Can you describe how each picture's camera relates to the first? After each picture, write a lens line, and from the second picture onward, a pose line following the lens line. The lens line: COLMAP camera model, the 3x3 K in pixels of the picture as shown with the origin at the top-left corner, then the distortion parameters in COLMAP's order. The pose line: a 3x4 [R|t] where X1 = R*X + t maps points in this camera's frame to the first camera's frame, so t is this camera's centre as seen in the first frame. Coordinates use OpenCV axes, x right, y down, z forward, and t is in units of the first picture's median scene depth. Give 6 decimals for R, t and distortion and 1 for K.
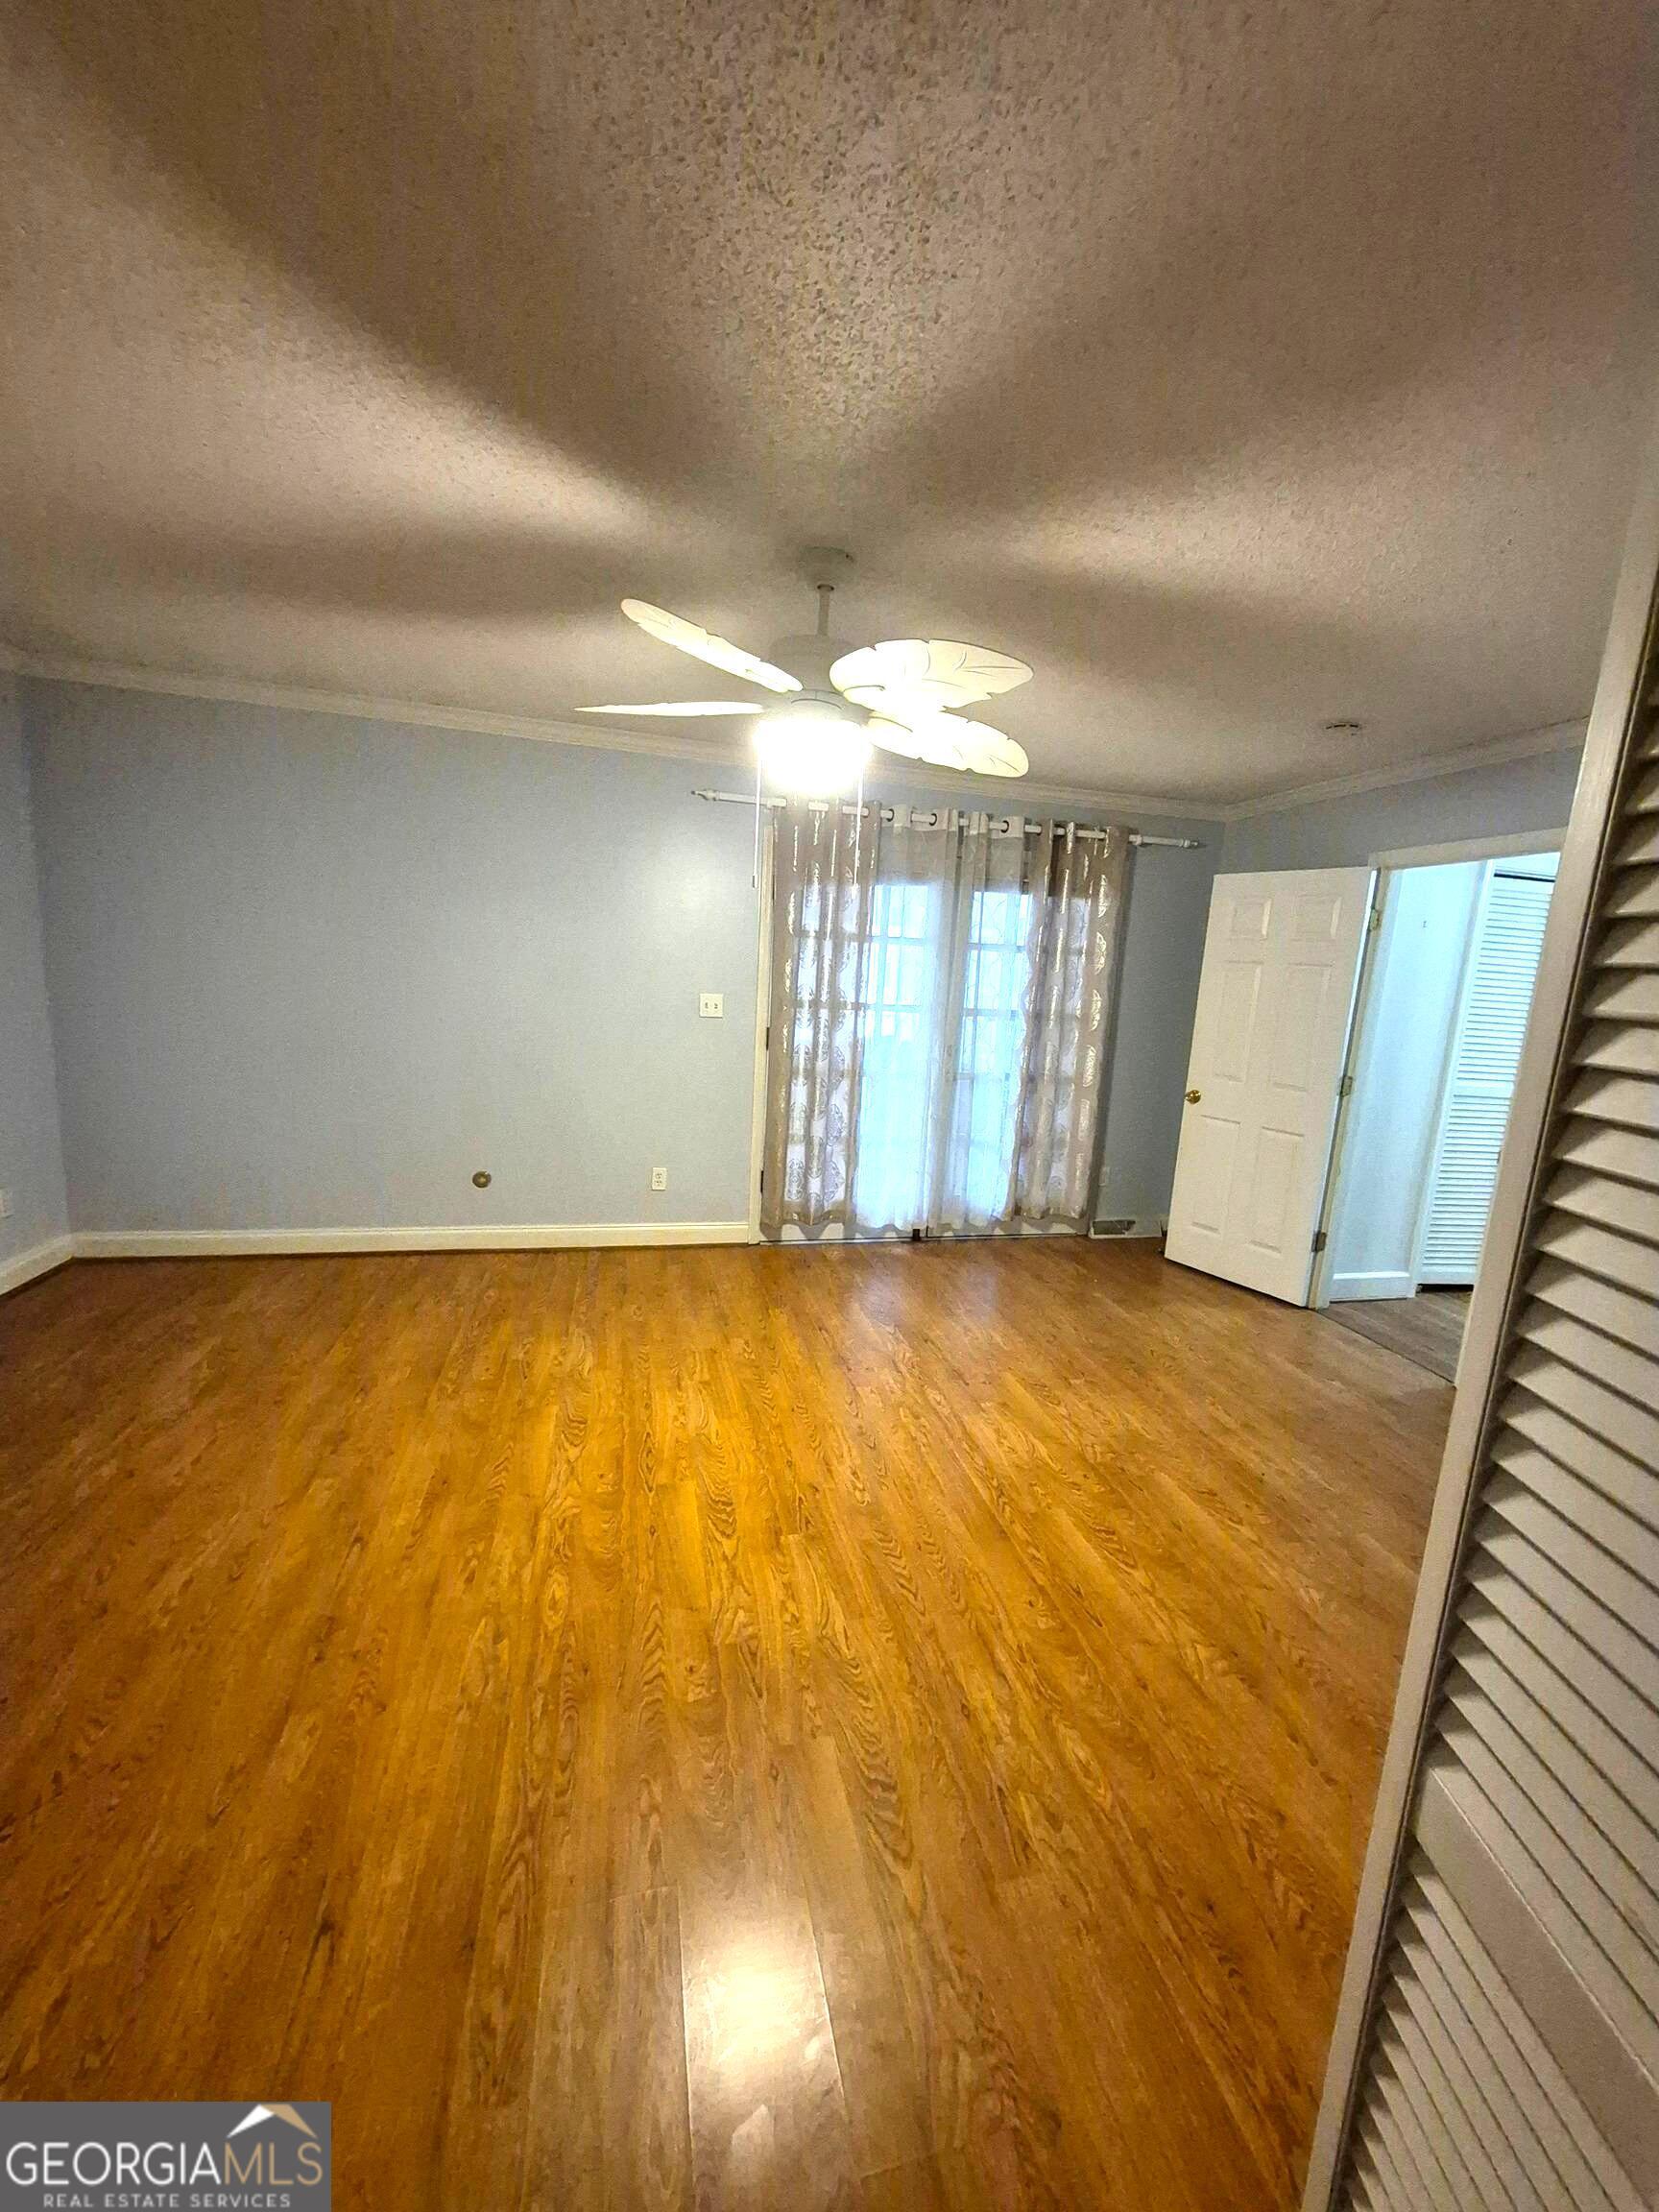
lens RADIAL K [[886.6, 0, 853.1], [0, 886.6, 1103.7], [0, 0, 1]] dist [0.002435, 0.000339]
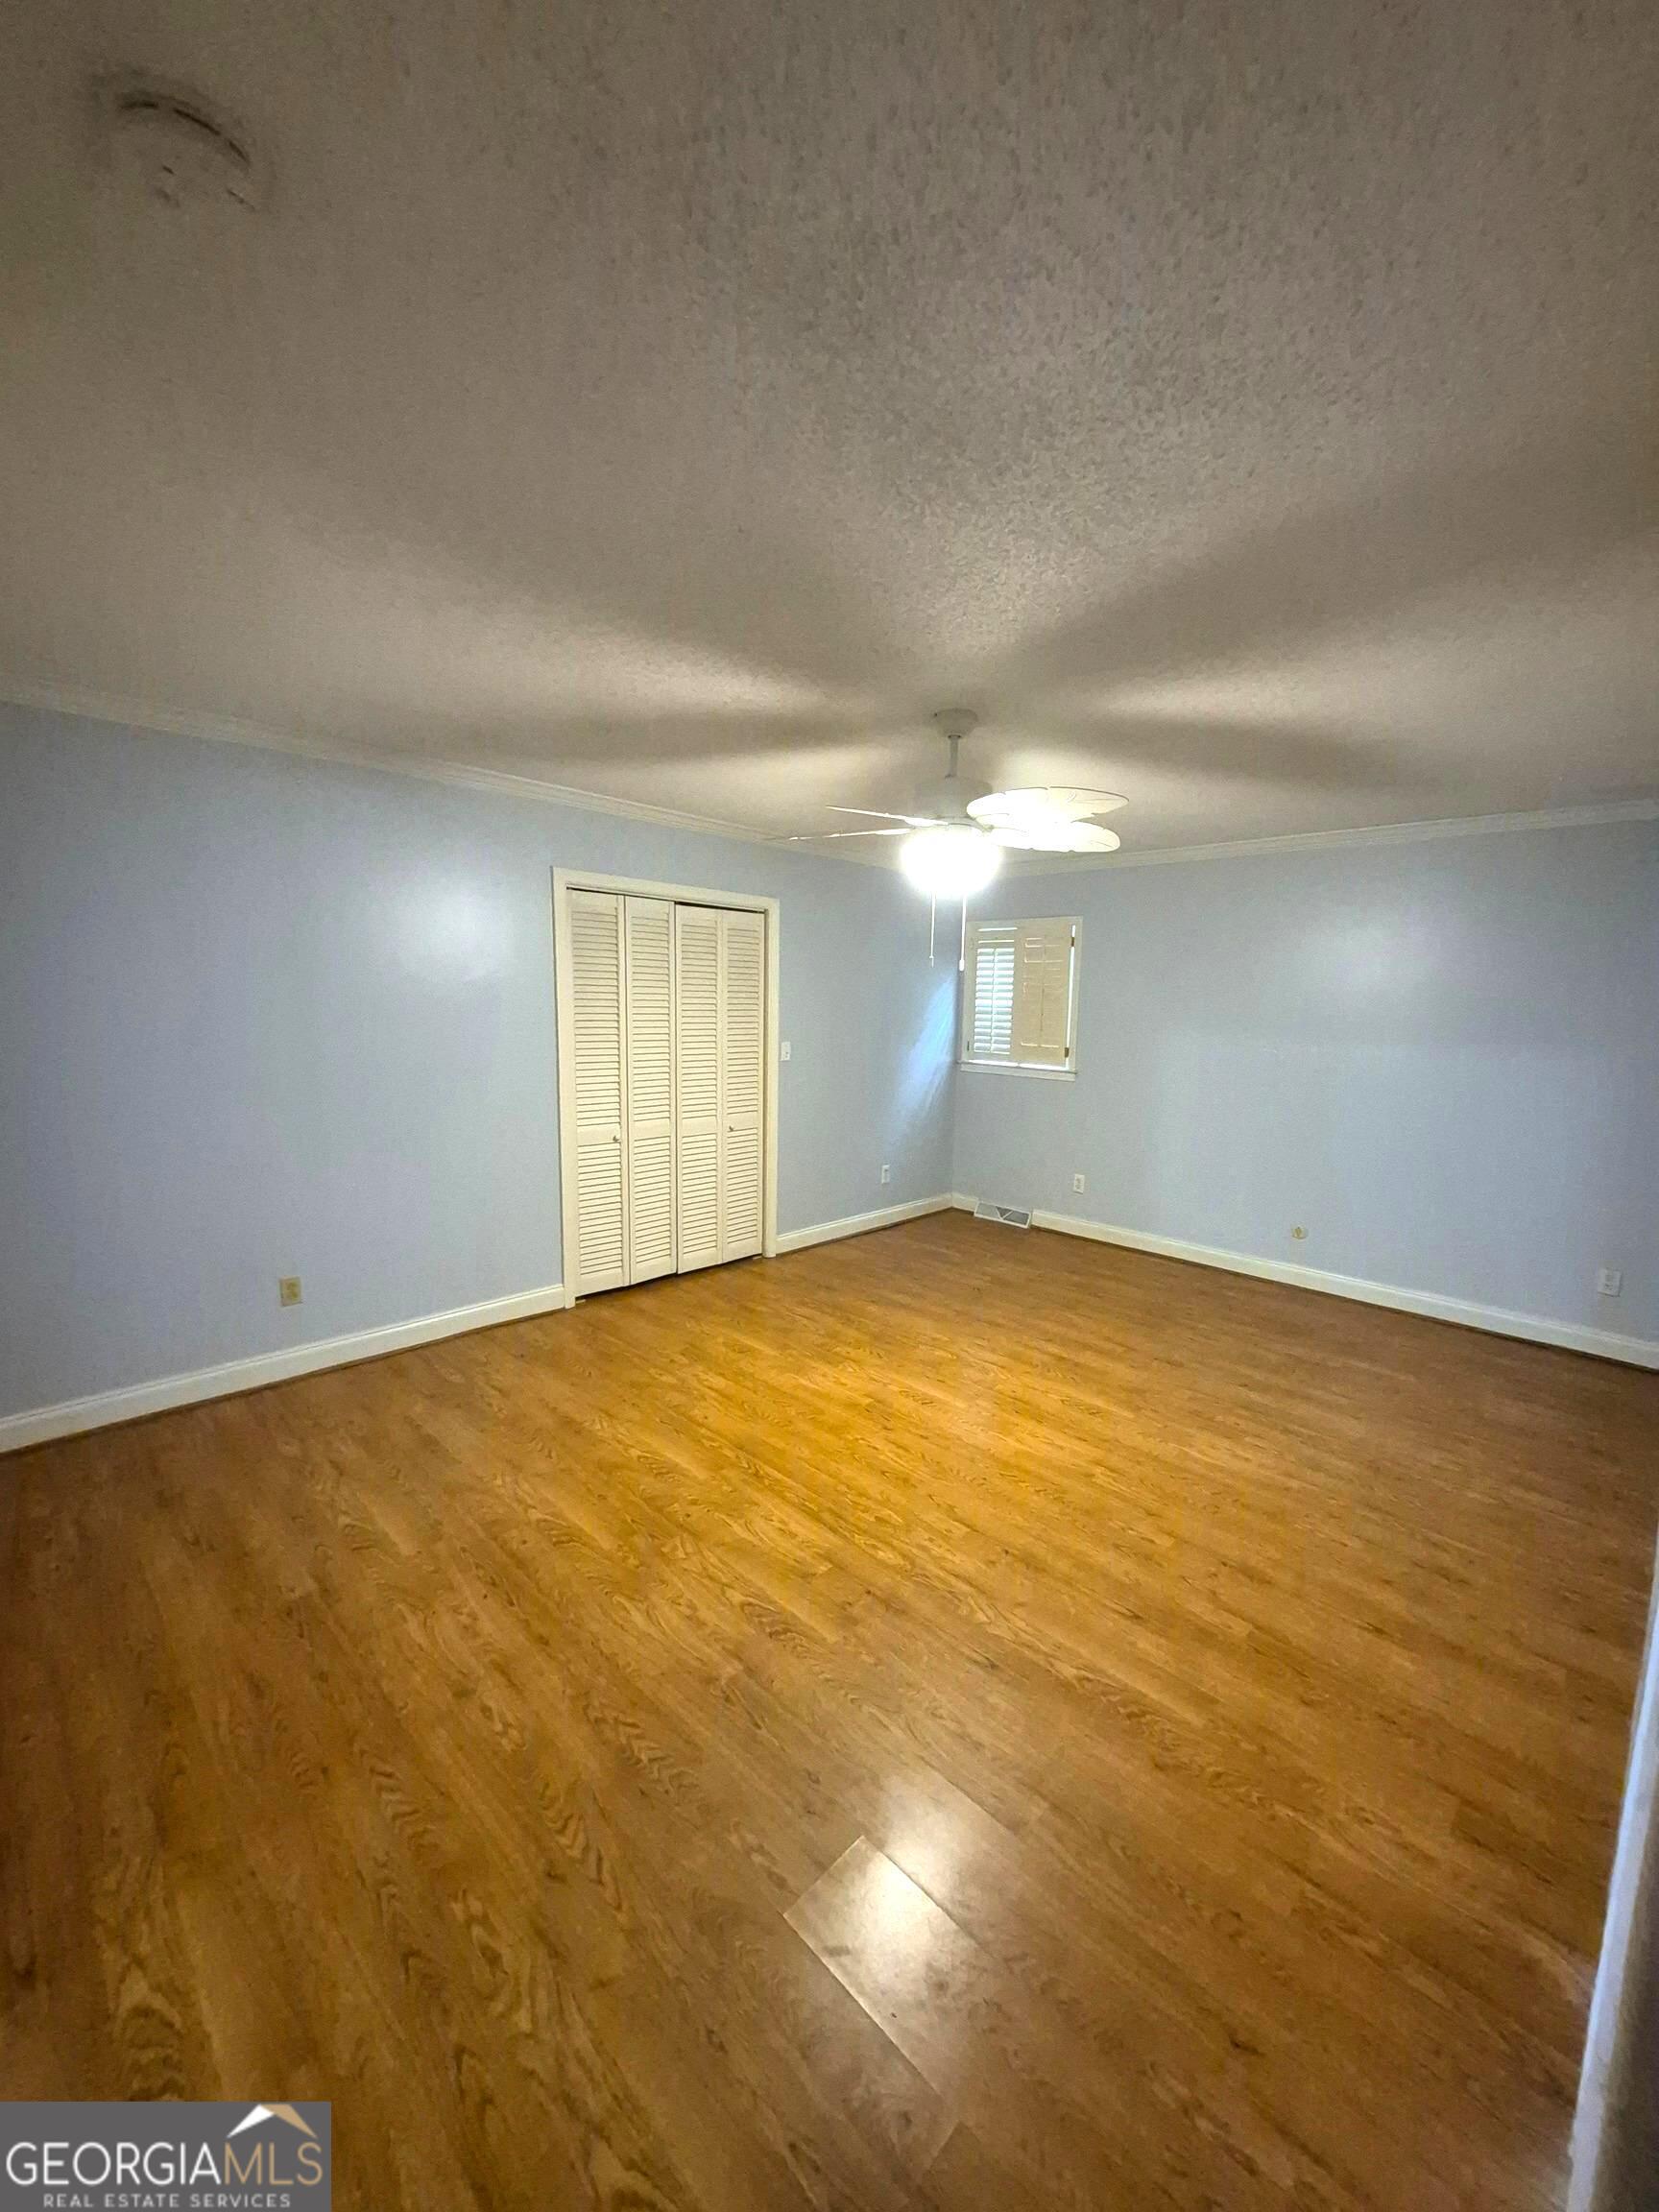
lens RADIAL K [[871.6, 0, 829.5], [0, 871.6, 1106.0], [0, 0, 1]] dist [0.003218, 0.000368]
pose [[-0.864519, -0.022454, -0.502099, 0.713543], [-0.157963, 0.960518, 0.229027, -0.302050], [0.477132, 0.277311, -0.833932, 2.012163]]
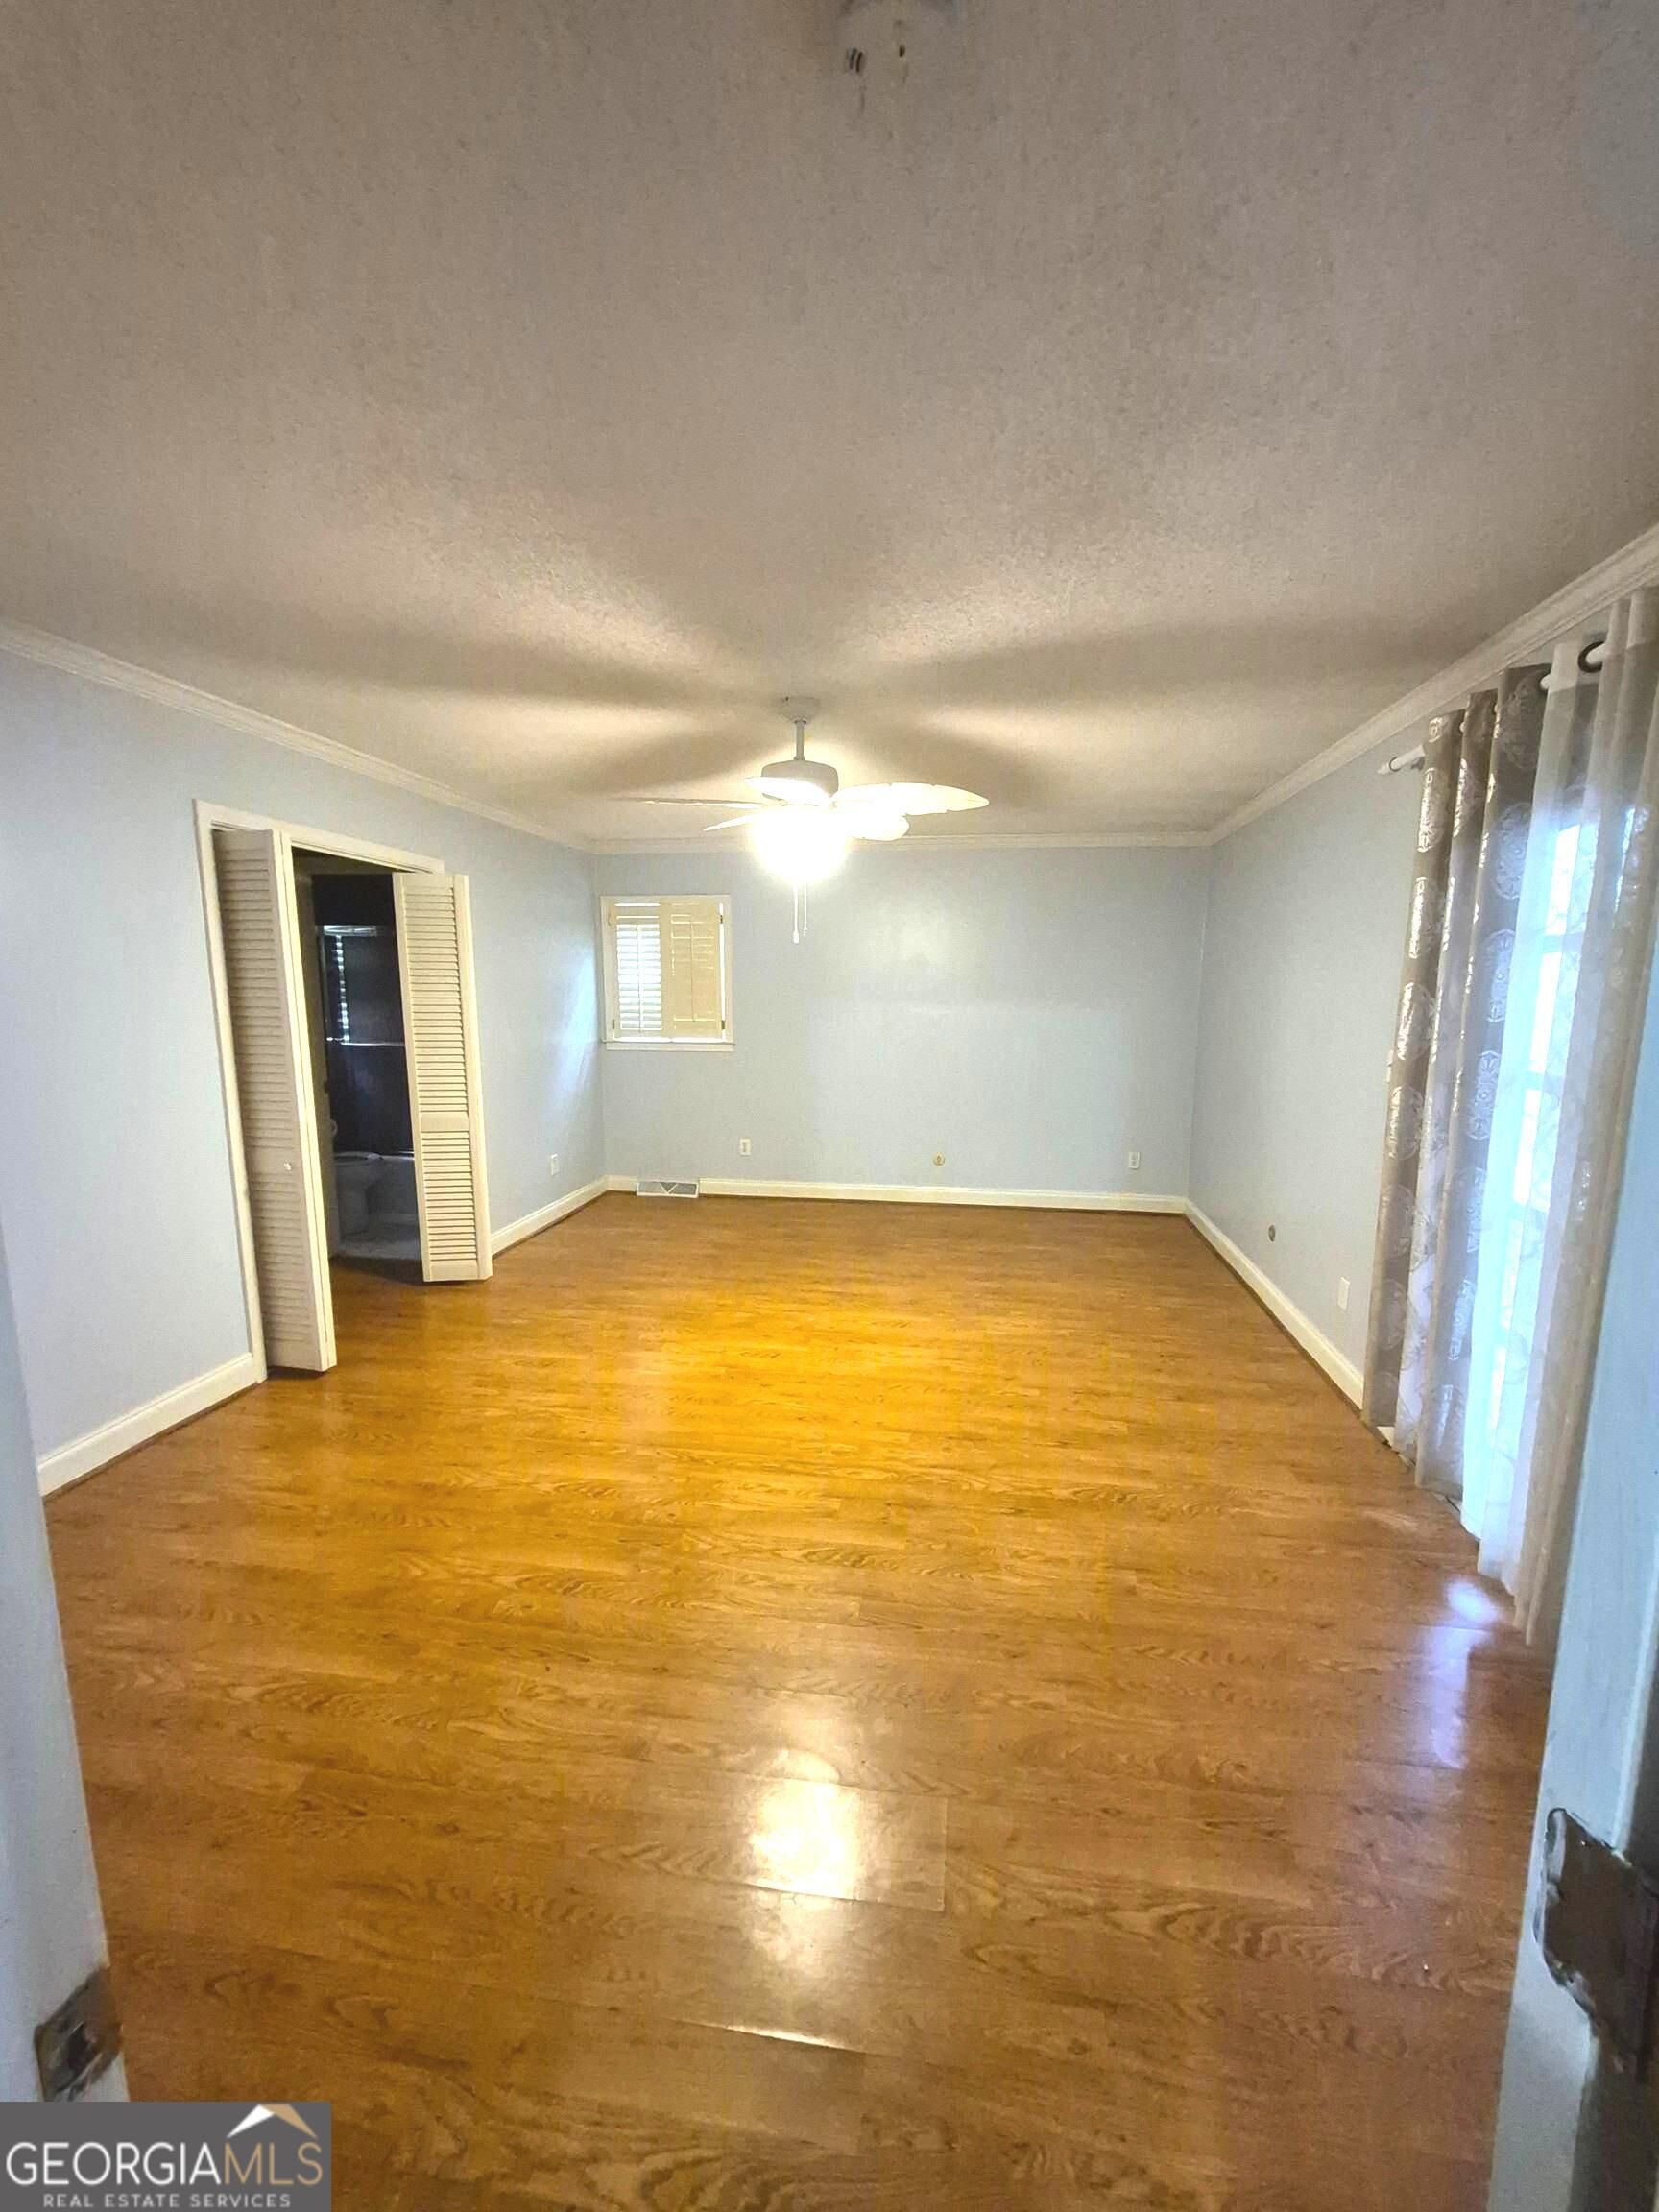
lens RADIAL K [[886.6, 0, 853.1], [0, 886.6, 1103.7], [0, 0, 1]] dist [0.002435, 0.000339]
pose [[-0.402819, 0.052954, -0.913747, 1.162539], [-0.177260, 0.974910, 0.134642, -0.184609], [0.897951, 0.216207, -0.383325, 1.644324]]
